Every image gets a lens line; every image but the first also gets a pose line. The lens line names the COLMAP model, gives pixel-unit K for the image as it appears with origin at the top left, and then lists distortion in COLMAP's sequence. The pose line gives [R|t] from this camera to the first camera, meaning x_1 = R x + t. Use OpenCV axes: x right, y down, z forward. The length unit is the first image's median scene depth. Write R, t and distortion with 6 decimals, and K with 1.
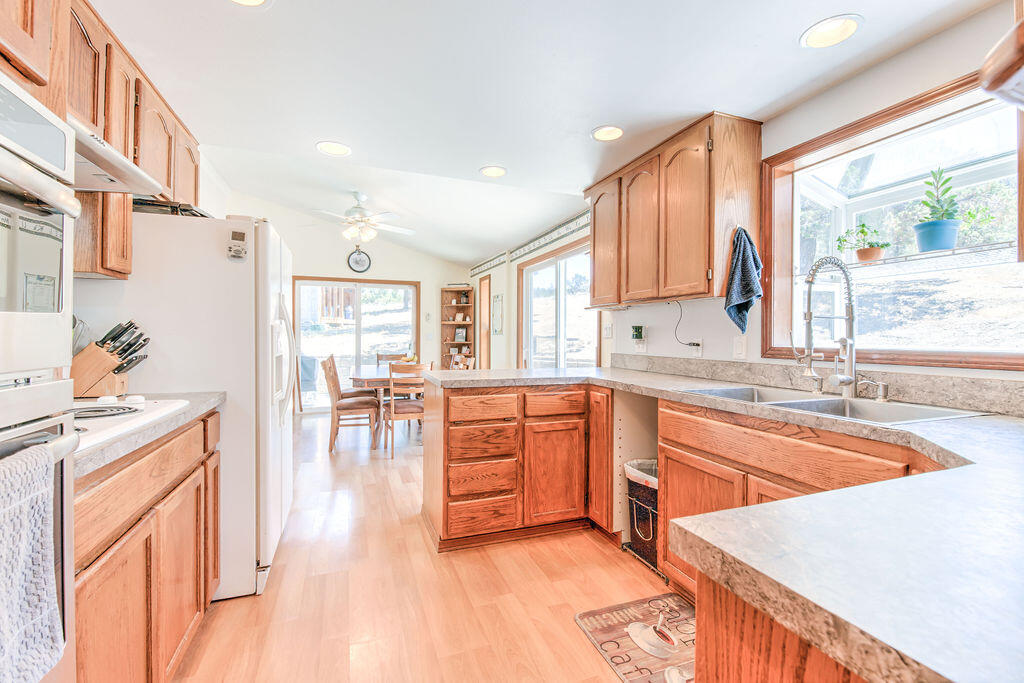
lens RADIAL K [[438.9, 0, 509.6], [0, 438.9, 333.7], [0, 0, 1]] dist [0.001537, -0.008383]
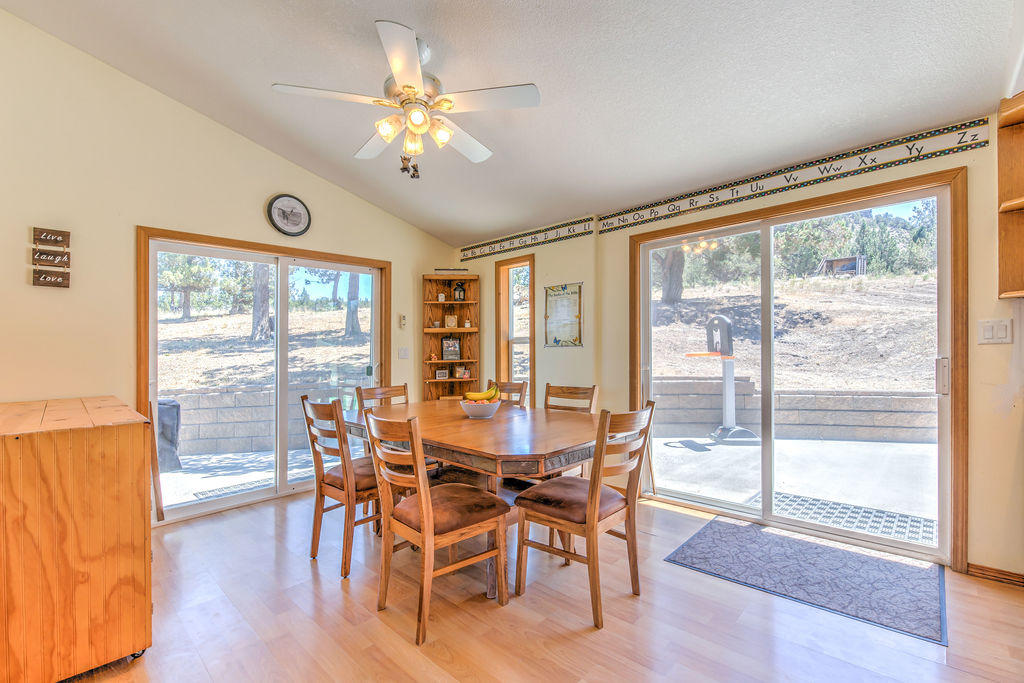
lens RADIAL K [[451.1, 0, 512.0], [0, 451.1, 341.5], [0, 0, 1]] dist [0.009340, -0.010037]
pose [[0.895143, -0.015538, 0.445509, -0.328331], [0.021802, 0.999722, -0.008939, -0.000997], [-0.445246, 0.017715, 0.895233, 0.371865]]
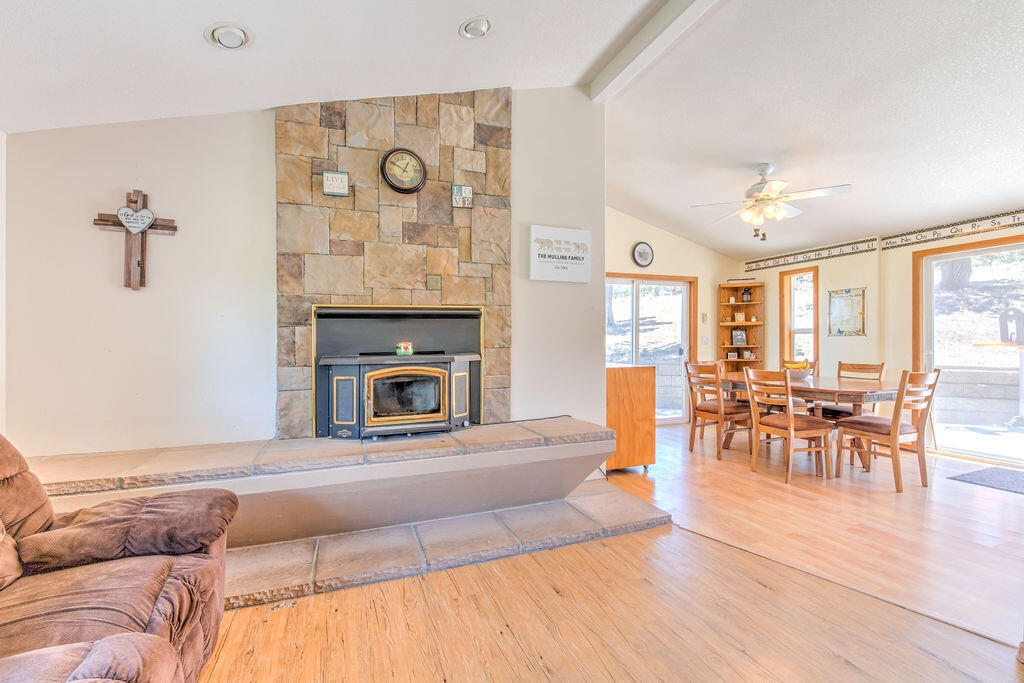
lens RADIAL K [[438.9, 0, 509.6], [0, 438.9, 333.7], [0, 0, 1]] dist [0.001537, -0.008383]
pose [[0.999874, -0.014945, 0.005320, -0.576817], [0.015006, 0.999819, -0.011712, -0.001837], [-0.005144, 0.011791, 0.999917, 0.130505]]
